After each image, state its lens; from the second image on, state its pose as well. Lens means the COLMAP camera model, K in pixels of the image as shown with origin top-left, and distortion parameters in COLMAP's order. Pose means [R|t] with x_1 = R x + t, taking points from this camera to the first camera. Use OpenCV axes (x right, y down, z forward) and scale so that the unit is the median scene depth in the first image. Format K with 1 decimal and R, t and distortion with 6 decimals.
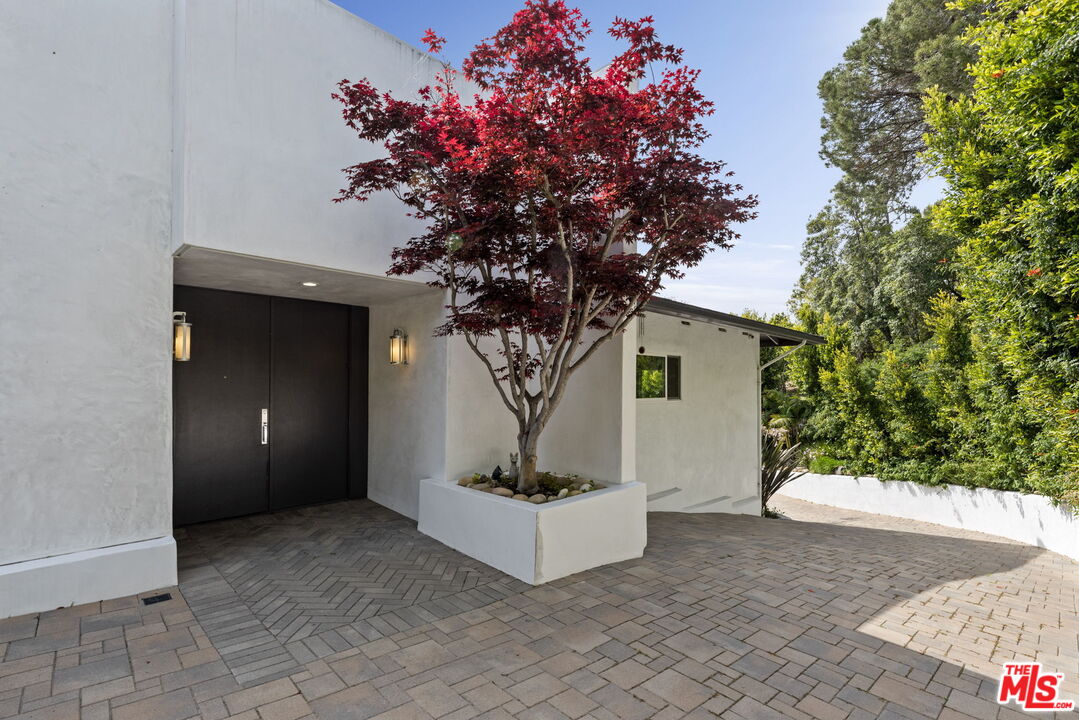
lens RADIAL K [[490.9, 0, 539.4], [0, 490.9, 381.0], [0, 0, 1]] dist [-0.000298, -0.000110]
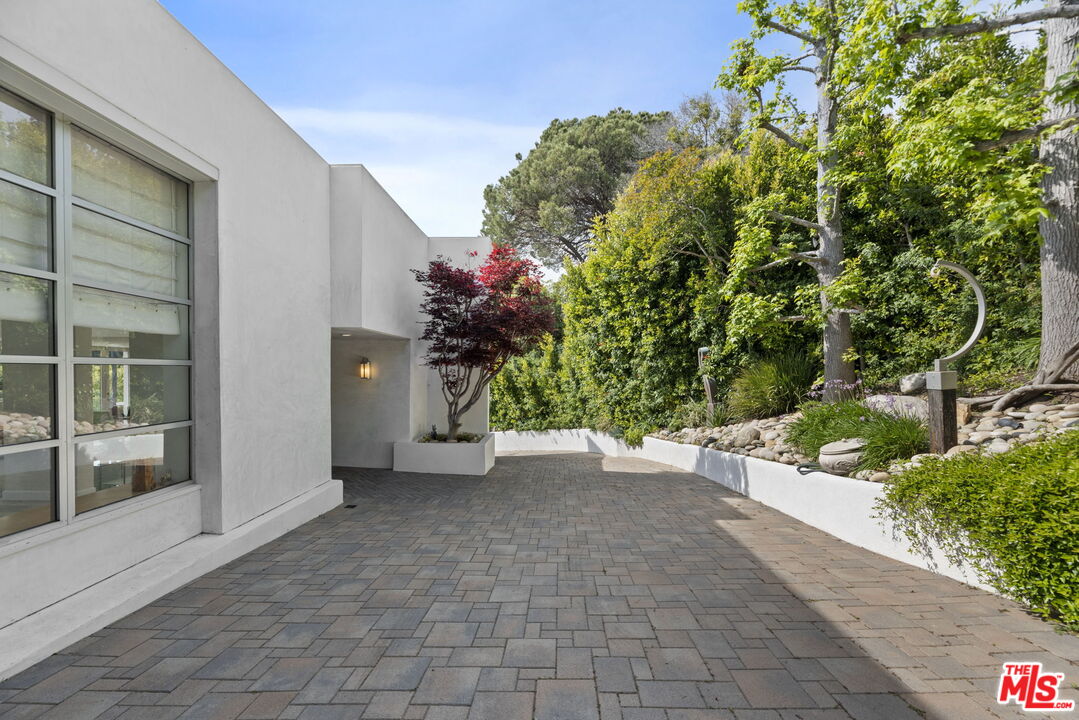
lens RADIAL K [[477.7, 0, 533.5], [0, 477.7, 380.3], [0, 0, 1]] dist [-0.001476, -0.000079]
pose [[0.704796, -0.014986, 0.709252, -0.618846], [-0.010843, 0.999433, 0.031892, -0.052087], [-0.709327, -0.030168, 0.704234, -0.333601]]
